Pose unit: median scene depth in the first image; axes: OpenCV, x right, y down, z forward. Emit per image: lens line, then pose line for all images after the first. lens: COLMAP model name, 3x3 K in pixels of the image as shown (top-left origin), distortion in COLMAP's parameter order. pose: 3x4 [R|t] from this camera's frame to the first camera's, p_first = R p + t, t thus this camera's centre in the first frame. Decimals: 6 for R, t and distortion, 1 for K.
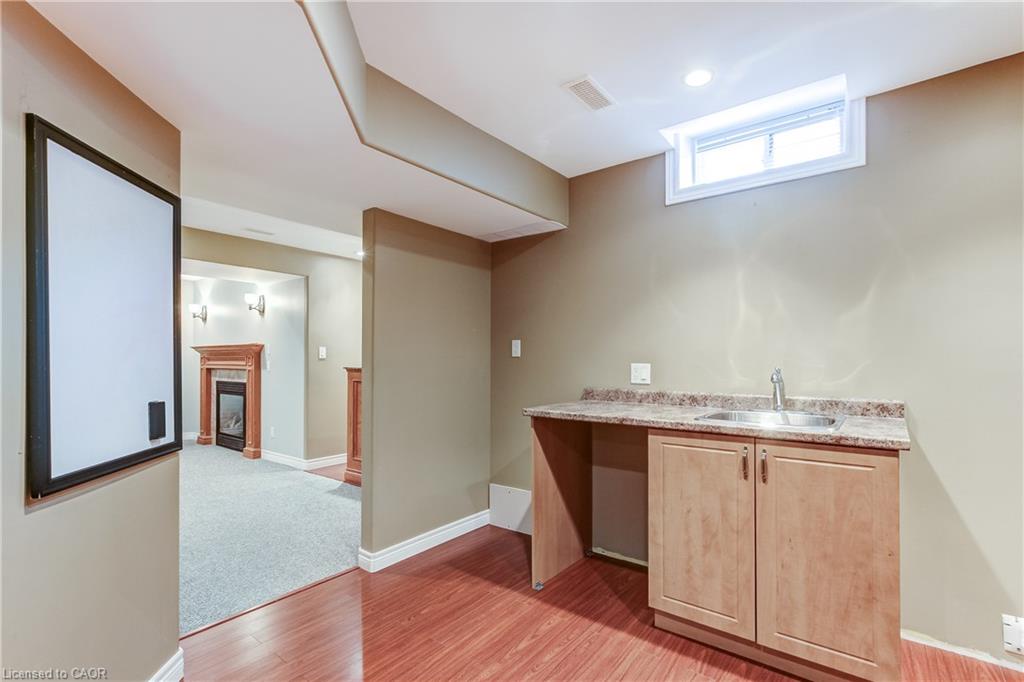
lens RADIAL K [[475.4, 0, 523.4], [0, 475.4, 361.4], [0, 0, 1]] dist [0.000526, 0.001287]
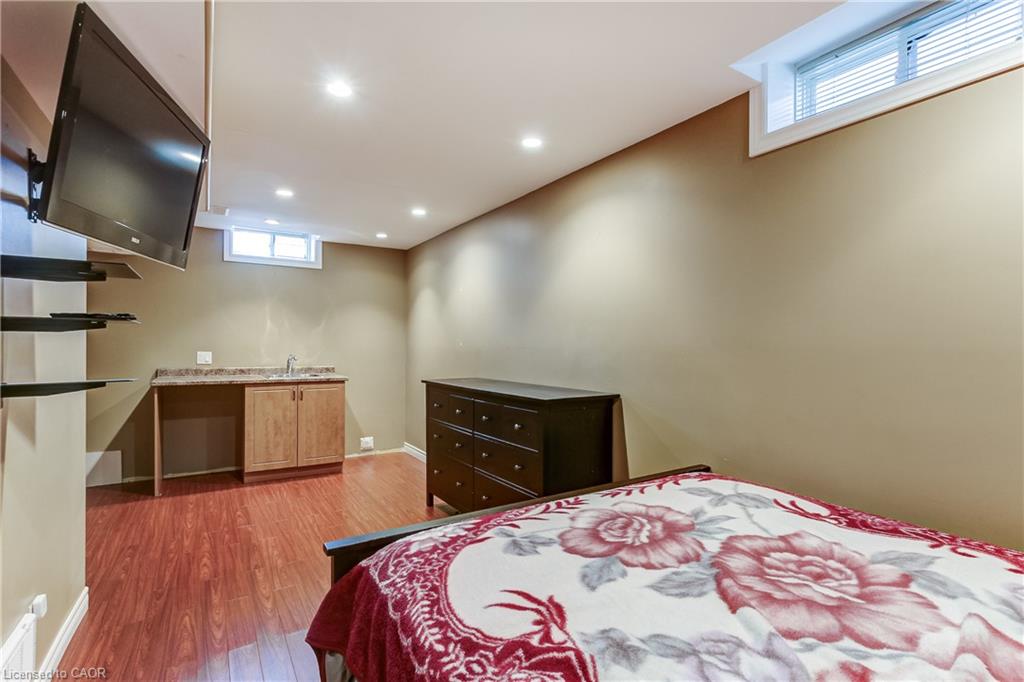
lens RADIAL K [[475.4, 0, 507.6], [0, 475.4, 344.4], [0, 0, 1]] dist [0.000526, 0.001287]
pose [[0.353401, 0.004058, 0.935463, -1.343568], [-0.006585, 0.999977, -0.001850, -0.036738], [-0.935449, -0.005507, 0.353420, -0.824831]]
